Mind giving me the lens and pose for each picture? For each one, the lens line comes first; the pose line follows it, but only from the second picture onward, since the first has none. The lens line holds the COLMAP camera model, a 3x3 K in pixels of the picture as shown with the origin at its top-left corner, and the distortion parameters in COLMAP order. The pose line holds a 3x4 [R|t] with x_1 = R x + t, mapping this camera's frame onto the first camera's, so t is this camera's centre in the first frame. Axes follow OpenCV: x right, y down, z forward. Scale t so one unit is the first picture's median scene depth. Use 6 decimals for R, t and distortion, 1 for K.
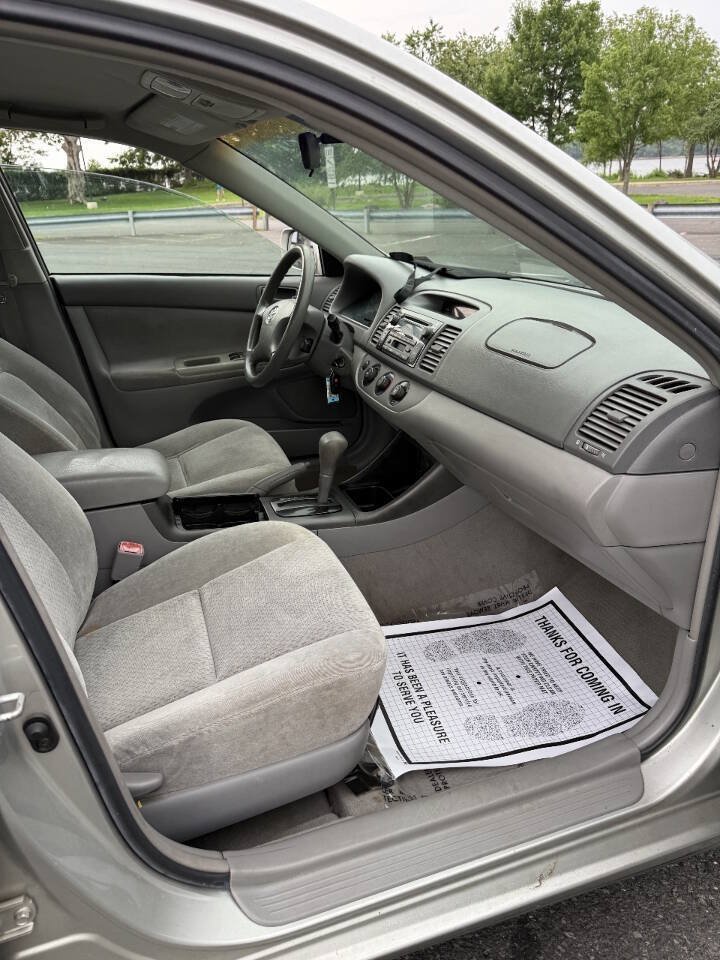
lens RADIAL K [[696.8, 0, 355.8], [0, 696.8, 492.2], [0, 0, 1]] dist [0.063282, -0.062045]
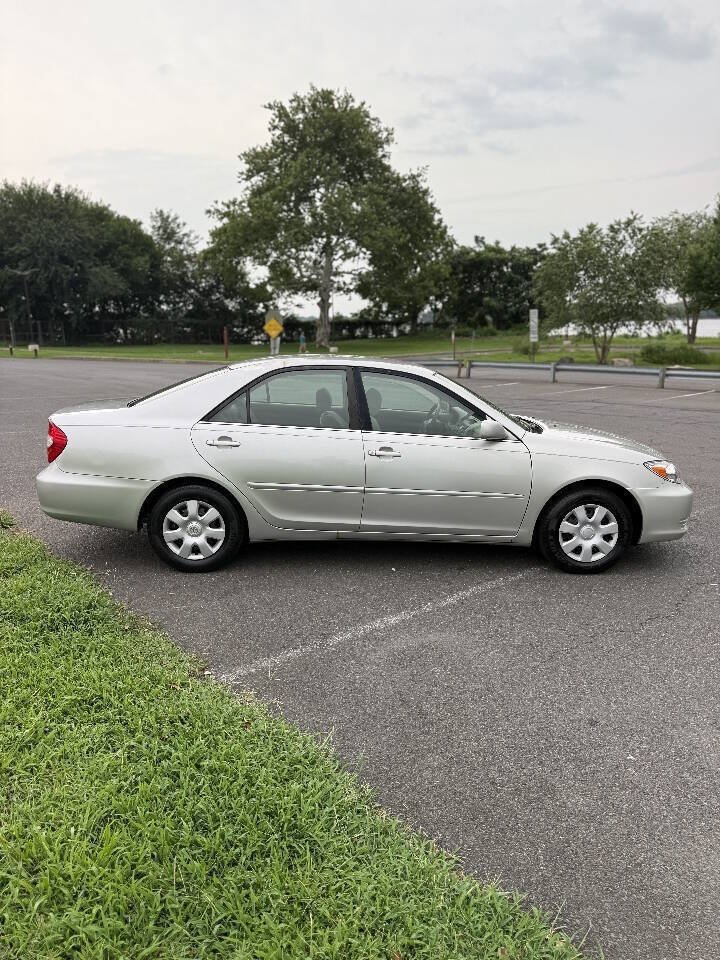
lens RADIAL K [[687.3, 0, 357.5], [0, 687.3, 480.2], [0, 0, 1]] dist [0.055591, -0.058068]
pose [[0.957255, 0.087433, -0.275715, 0.021681], [-0.139675, 0.974444, -0.175927, 0.027942], [0.253287, 0.206917, 0.945003, -0.093610]]
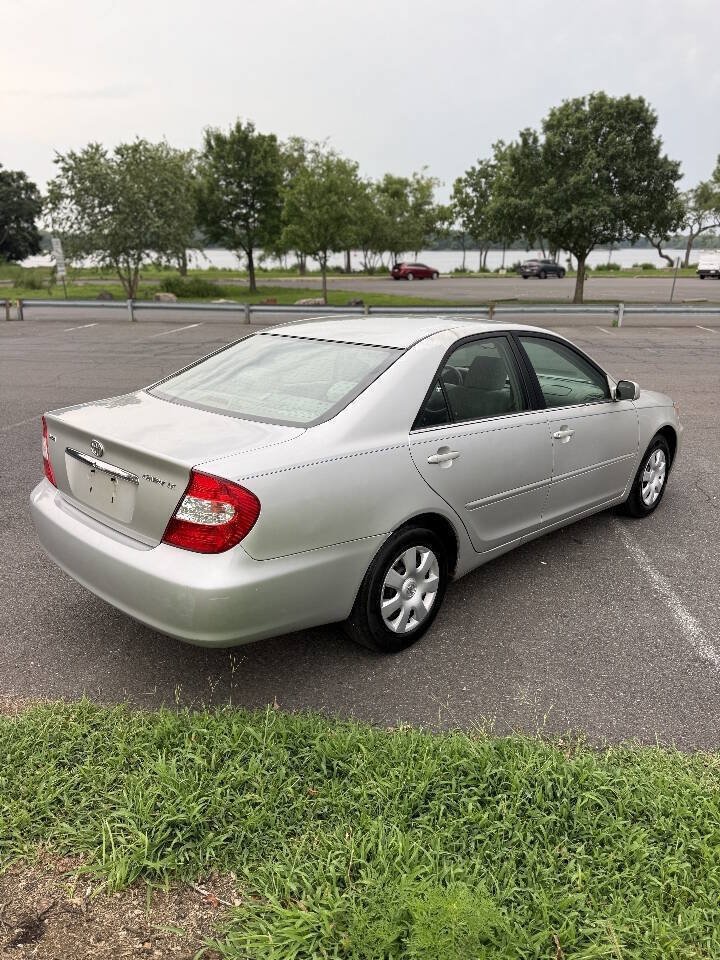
lens RADIAL K [[687.3, 0, 357.5], [0, 687.3, 480.2], [0, 0, 1]] dist [0.055591, -0.058068]
pose [[0.902860, -0.096038, 0.419071, -0.083001], [0.142953, 0.986331, -0.081947, 0.011262], [-0.405473, 0.133894, 0.904248, -0.056722]]
